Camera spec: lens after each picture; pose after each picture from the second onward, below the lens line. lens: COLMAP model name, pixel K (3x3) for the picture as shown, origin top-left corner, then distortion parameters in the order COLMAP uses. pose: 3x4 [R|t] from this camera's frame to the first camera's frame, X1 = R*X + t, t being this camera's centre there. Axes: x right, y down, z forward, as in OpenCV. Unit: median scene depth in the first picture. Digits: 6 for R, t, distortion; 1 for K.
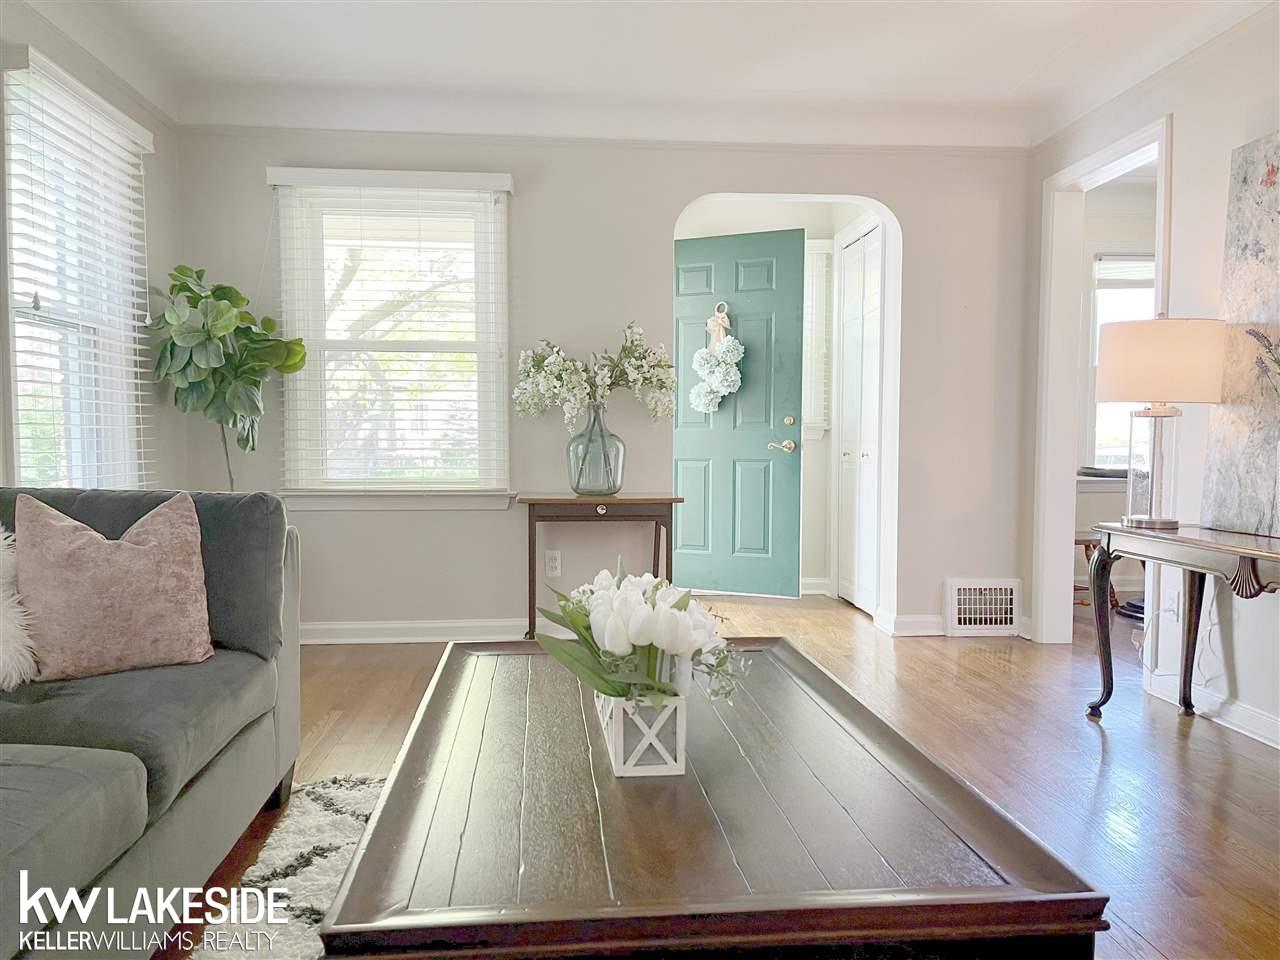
lens RADIAL K [[970.5, 0, 640.1], [0, 970.5, 488.1], [0, 0, 1]] dist [0.078385, -0.095833]
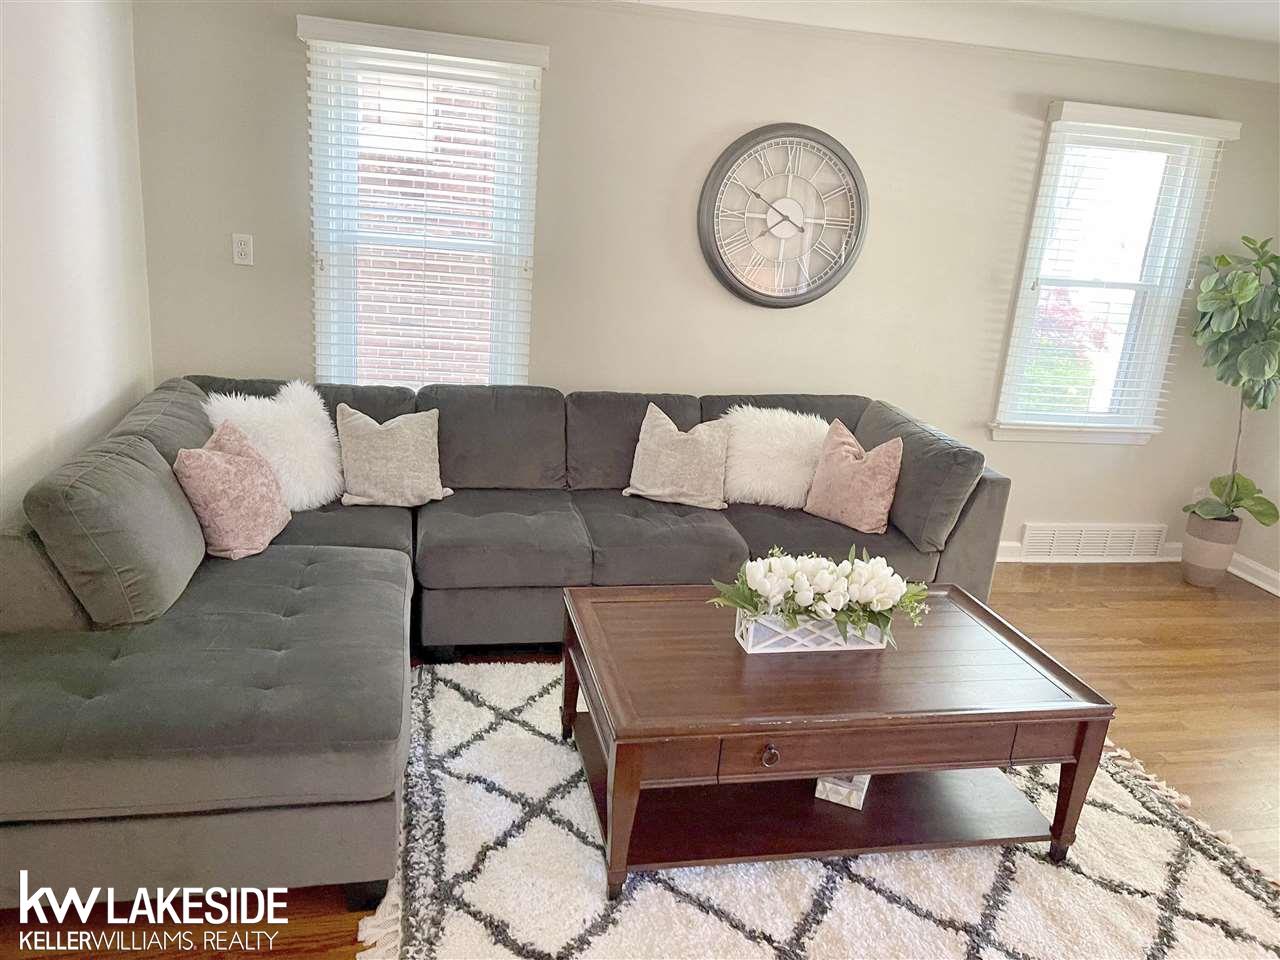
lens RADIAL K [[954.7, 0, 617.0], [0, 954.7, 472.7], [0, 0, 1]] dist [0.057796, -0.090401]
pose [[0.104014, 0.284105, -0.953135, 0.528703], [-0.125200, 0.954449, 0.270834, -0.159351], [0.986664, 0.091162, 0.134846, 0.151827]]
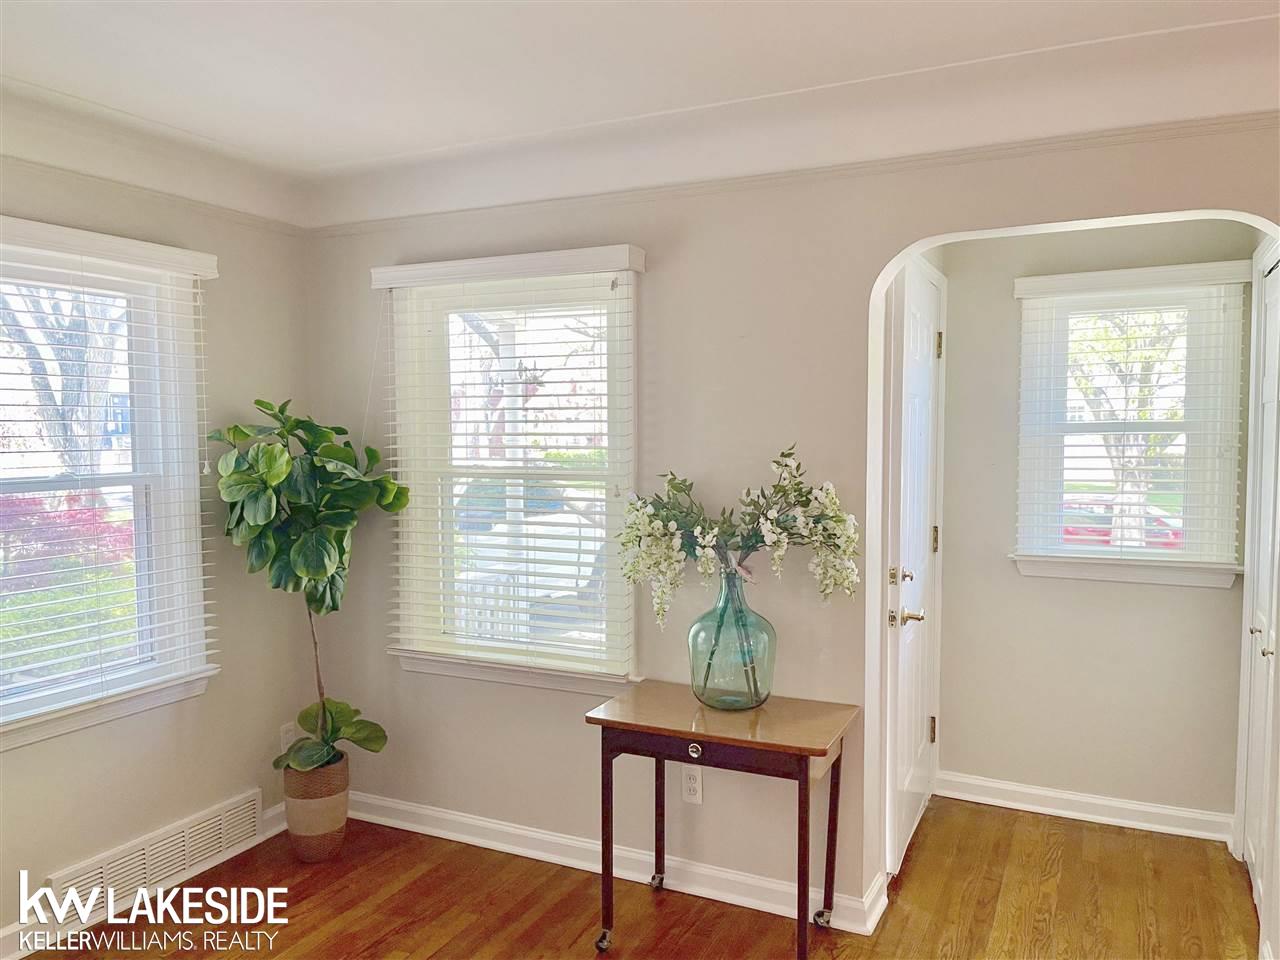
lens RADIAL K [[970.5, 0, 640.1], [0, 970.5, 488.1], [0, 0, 1]] dist [0.078385, -0.095833]
pose [[0.860806, 0.026382, -0.508249, 0.241492], [-0.019788, 0.999635, 0.018375, -0.154874], [0.508548, -0.005760, 0.861014, 0.385783]]
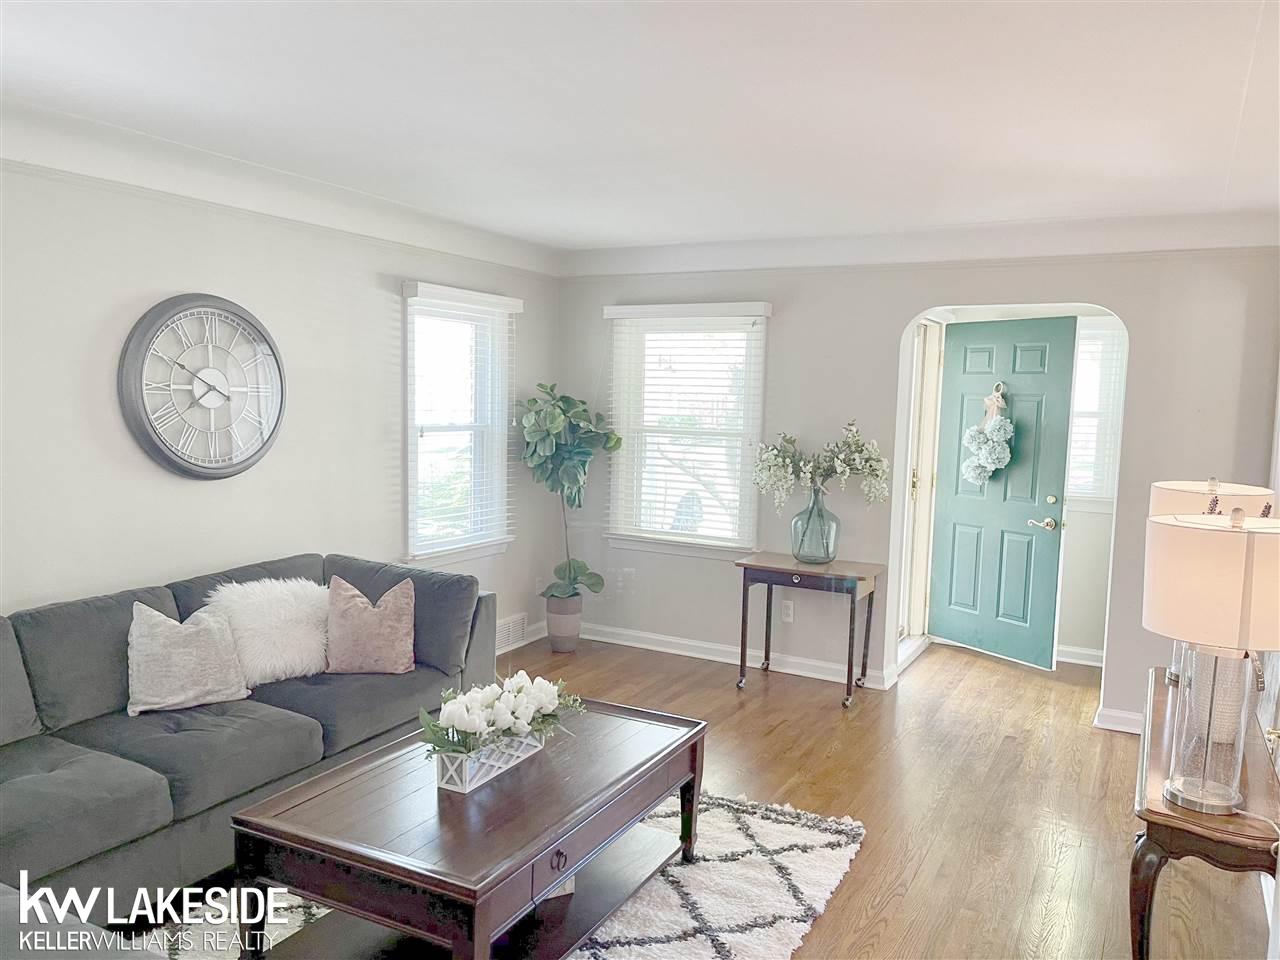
lens RADIAL K [[970.9, 0, 645.8], [0, 970.9, 483.8], [0, 0, 1]] dist [0.085642, -0.116220]
pose [[0.839174, 0.070232, -0.539309, 0.431264], [-0.052317, 0.997453, 0.048488, -0.139515], [0.541340, -0.012475, 0.840711, -0.141763]]
